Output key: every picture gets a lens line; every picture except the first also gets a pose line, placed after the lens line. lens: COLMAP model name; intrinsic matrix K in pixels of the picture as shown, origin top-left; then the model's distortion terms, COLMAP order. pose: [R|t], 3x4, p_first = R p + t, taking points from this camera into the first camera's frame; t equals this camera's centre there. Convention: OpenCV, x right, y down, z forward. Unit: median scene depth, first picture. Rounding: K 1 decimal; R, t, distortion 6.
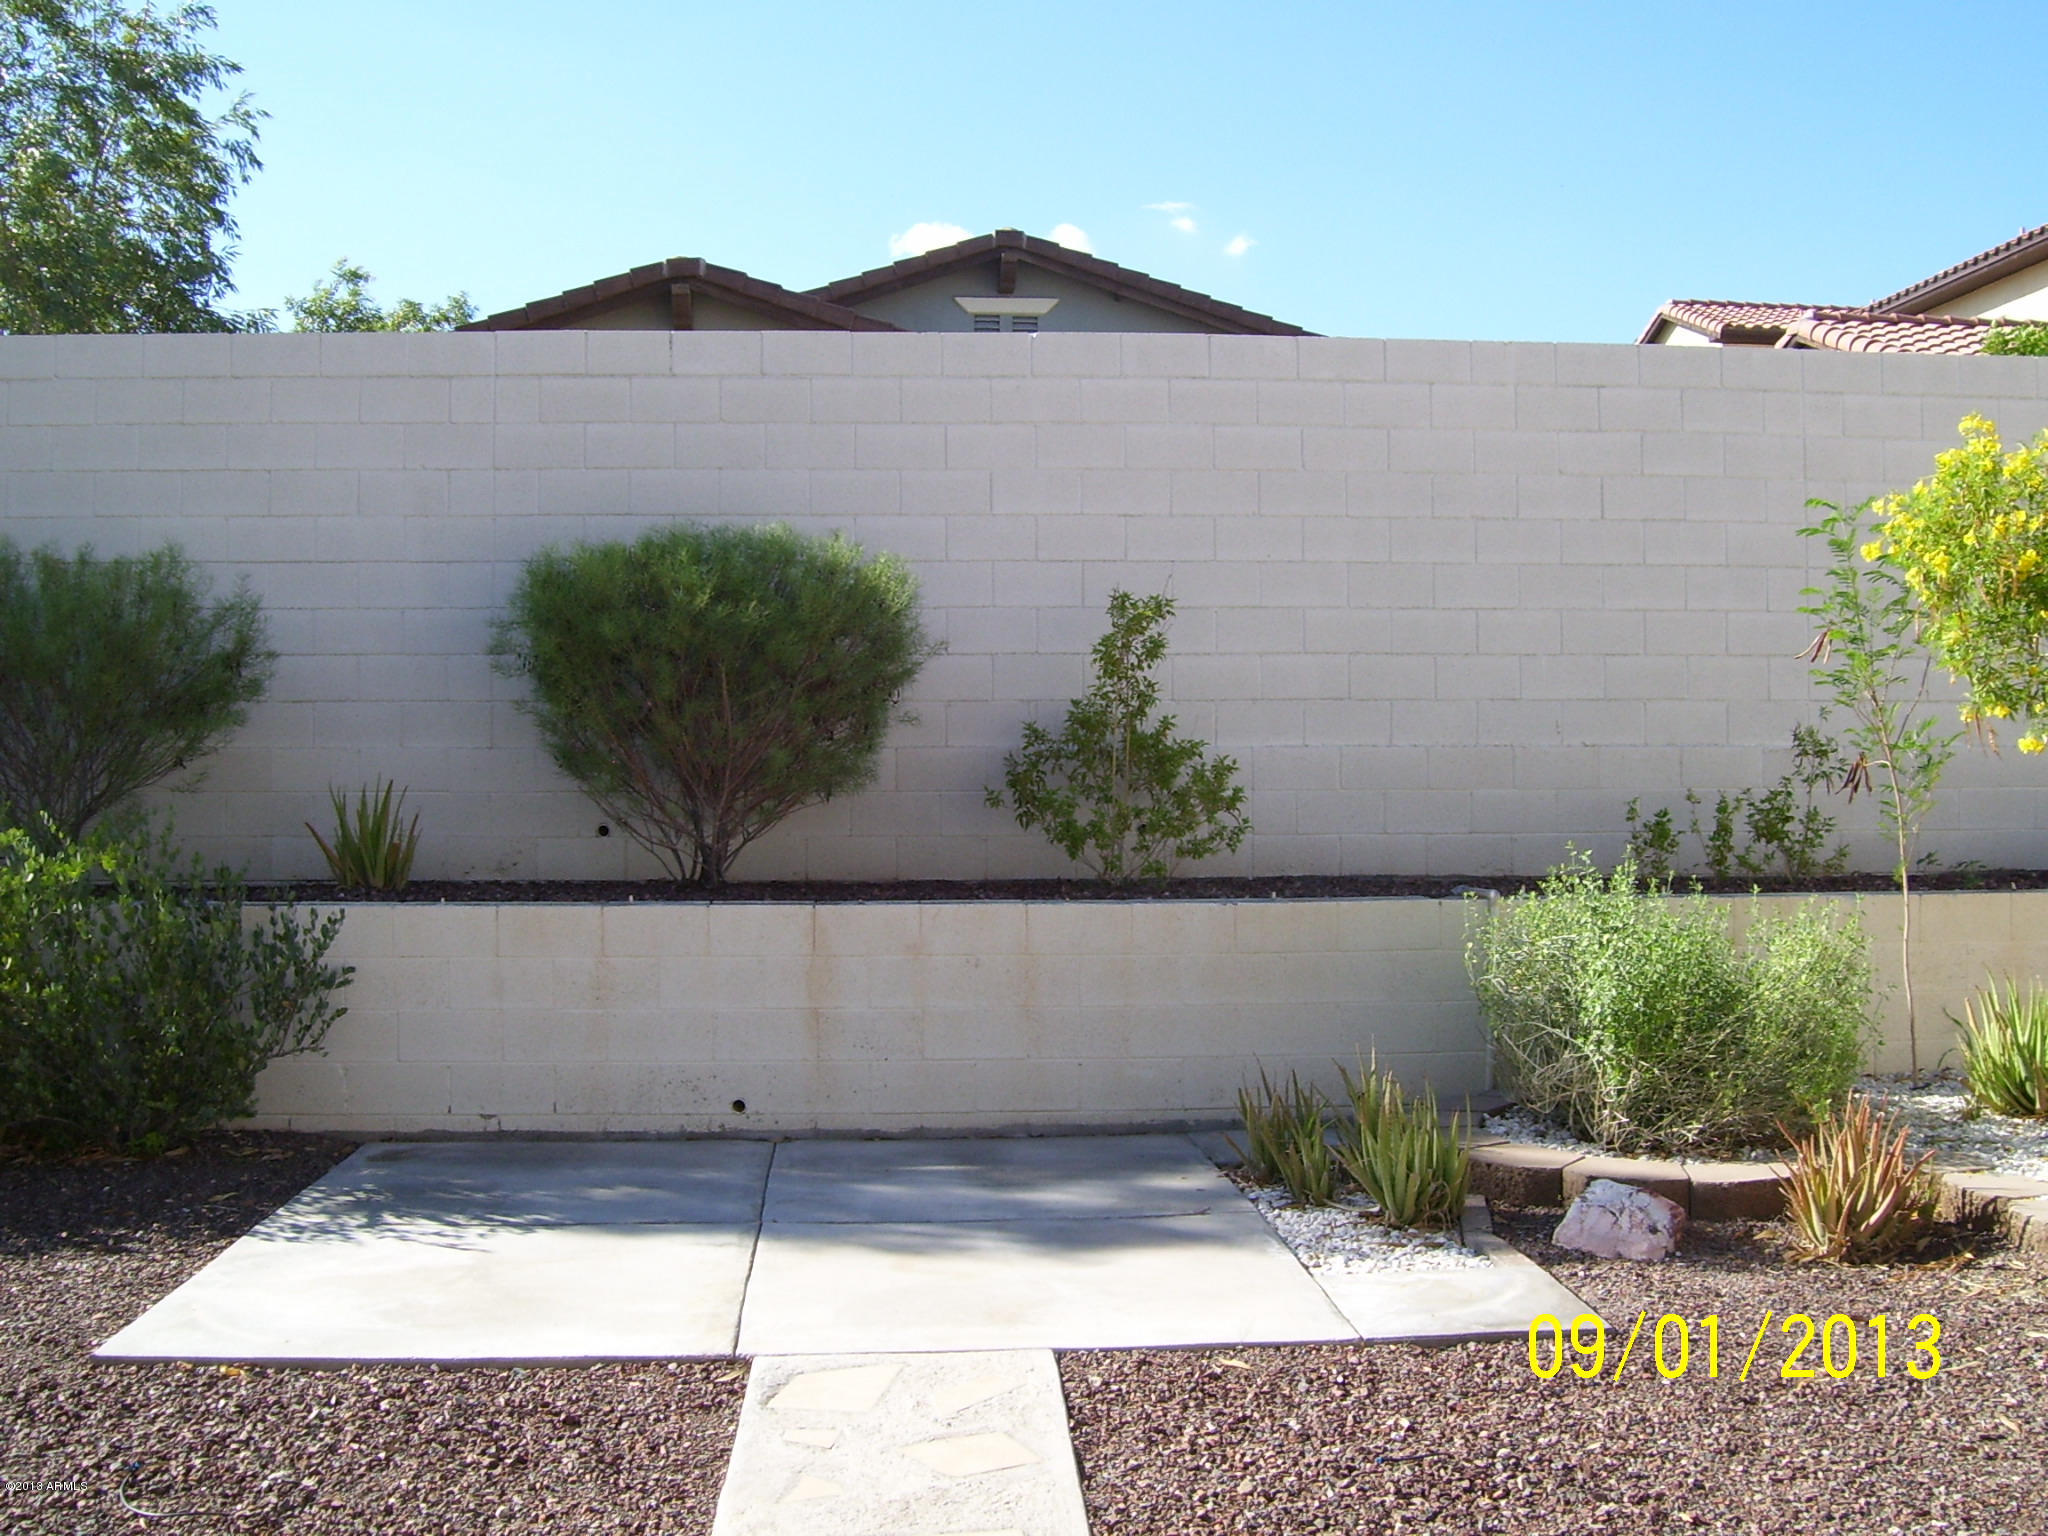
lens RADIAL K [[2179.9, 0, 1024.0], [0, 2179.9, 768.0], [0, 0, 1]] dist [-0.197370, 0.167319]
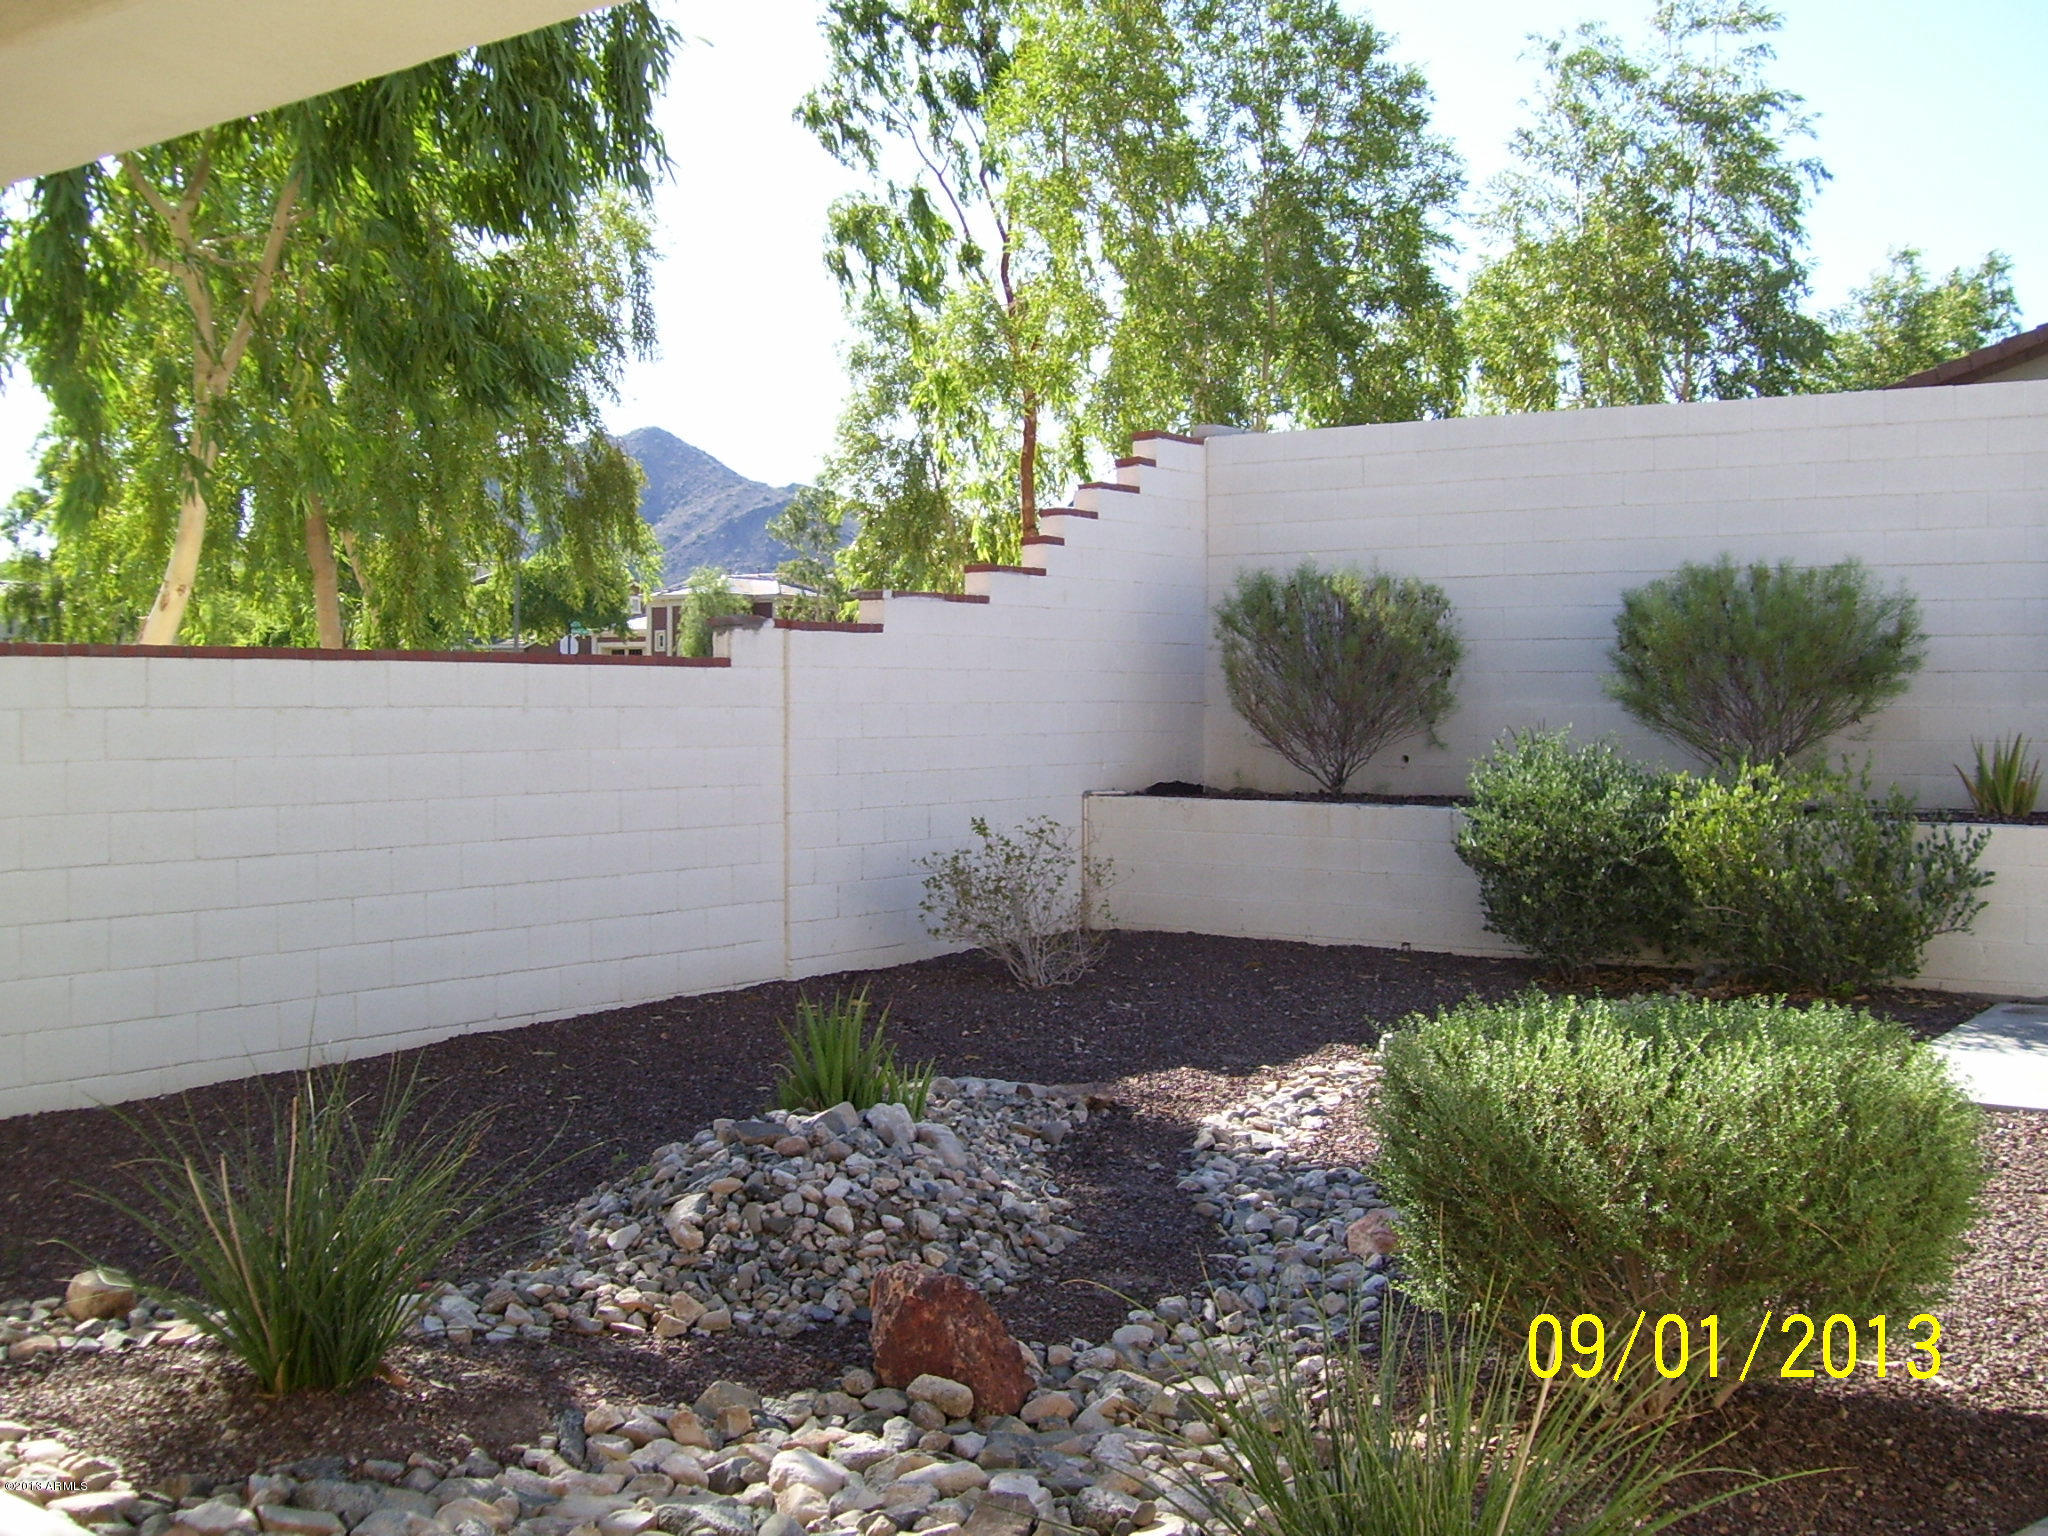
lens RADIAL K [[2084.1, 0, 1024.0], [0, 2084.1, 768.0], [0, 0, 1]] dist [-0.151052, 0.008037]
pose [[0.757641, 0.020726, -0.652343, 0.048323], [-0.005080, 0.999653, 0.025861, -0.001970], [0.652652, -0.016280, 0.757483, -0.355275]]
